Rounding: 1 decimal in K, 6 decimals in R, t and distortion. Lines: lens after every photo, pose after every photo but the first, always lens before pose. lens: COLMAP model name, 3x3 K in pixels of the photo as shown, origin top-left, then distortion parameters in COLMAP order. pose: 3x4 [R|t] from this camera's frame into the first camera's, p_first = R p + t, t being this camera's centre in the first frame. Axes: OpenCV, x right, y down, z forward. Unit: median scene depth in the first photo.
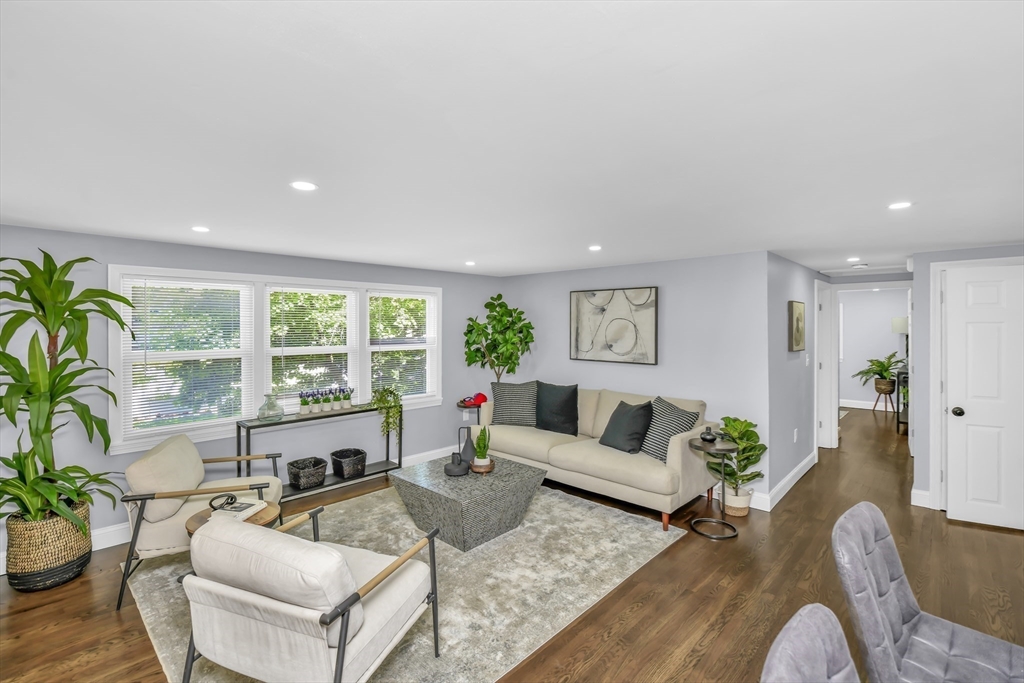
lens RADIAL K [[461.6, 0, 521.3], [0, 461.6, 310.5], [0, 0, 1]] dist [-0.012396, 0.000132]
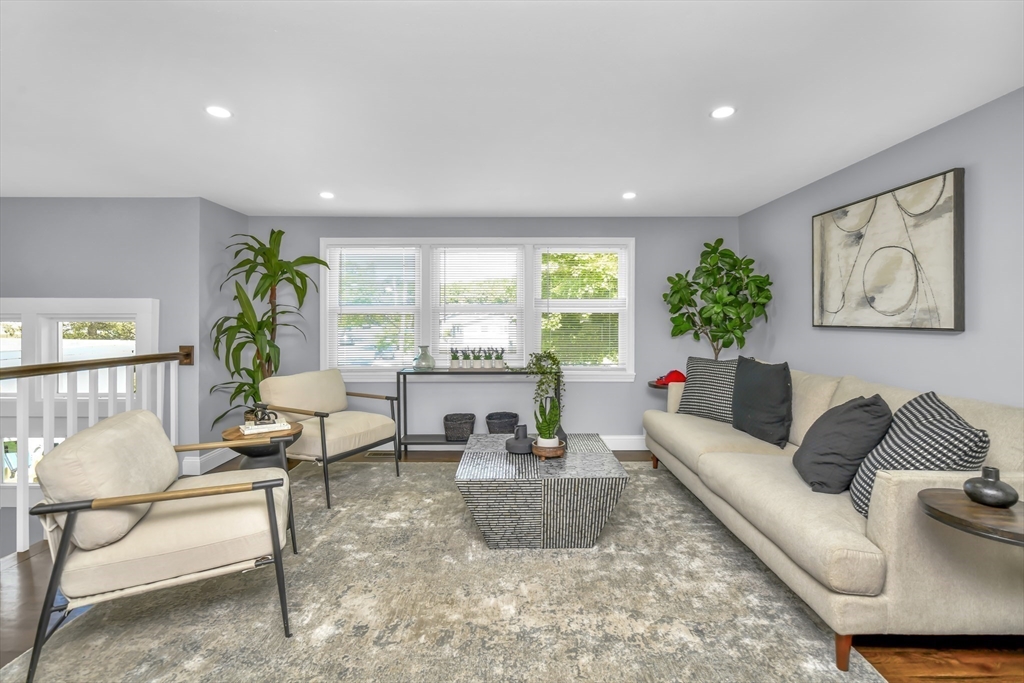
lens RADIAL K [[461.6, 0, 521.3], [0, 461.6, 310.5], [0, 0, 1]] dist [-0.012396, 0.000132]
pose [[0.689333, -0.015731, -0.724274, 0.313547], [0.025133, 0.999682, 0.002207, 0.081573], [0.724009, -0.019724, 0.689509, 0.336224]]
